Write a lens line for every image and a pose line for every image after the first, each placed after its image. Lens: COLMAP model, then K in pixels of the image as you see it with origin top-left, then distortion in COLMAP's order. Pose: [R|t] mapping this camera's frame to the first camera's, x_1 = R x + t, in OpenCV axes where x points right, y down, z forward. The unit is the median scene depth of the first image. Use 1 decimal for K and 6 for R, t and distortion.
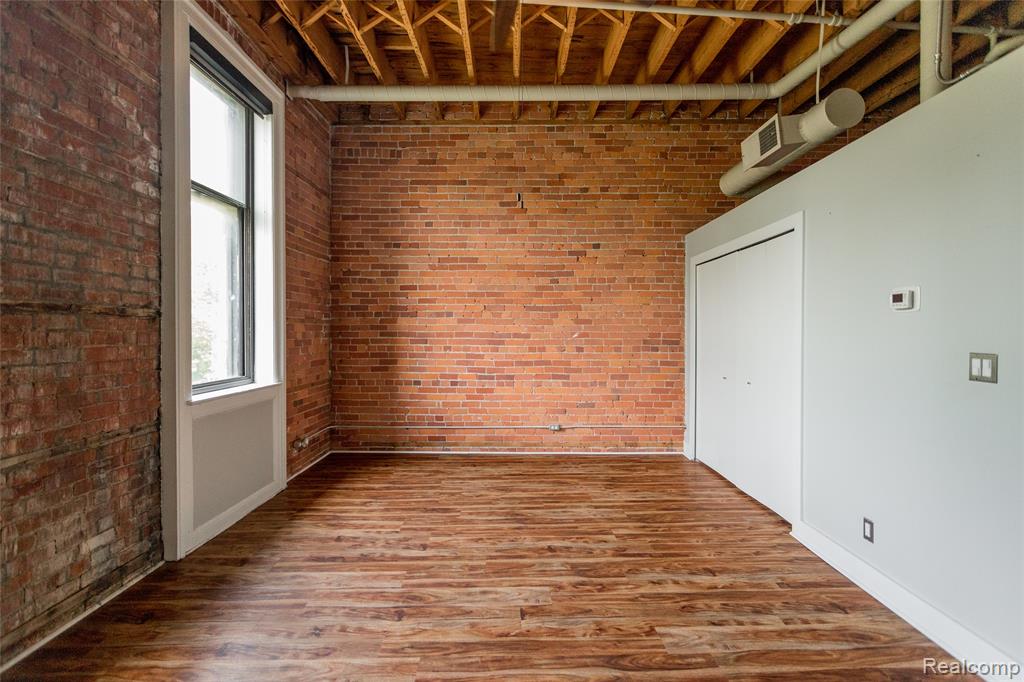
lens RADIAL K [[481.1, 0, 512.3], [0, 481.1, 334.1], [0, 0, 1]] dist [0.001643, 0.001486]
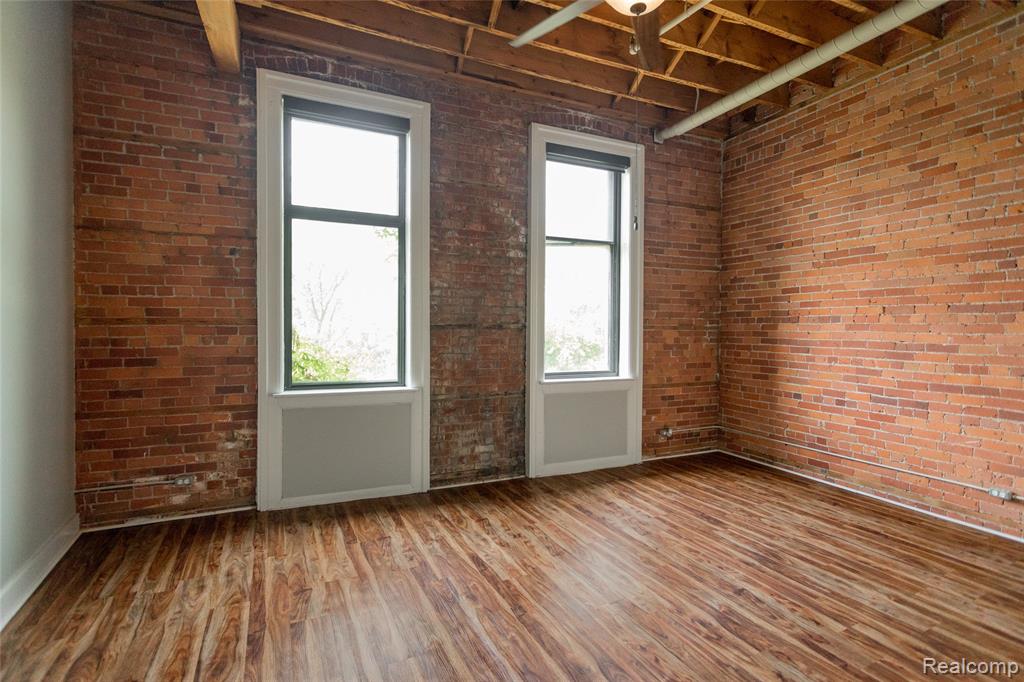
lens RADIAL K [[481.1, 0, 506.2], [0, 481.1, 333.9], [0, 0, 1]] dist [0.001643, 0.001486]
pose [[0.407740, 0.012440, -0.913014, 0.582096], [-0.011035, 0.999901, 0.008696, -0.024043], [0.913032, 0.006529, 0.407837, 0.201072]]
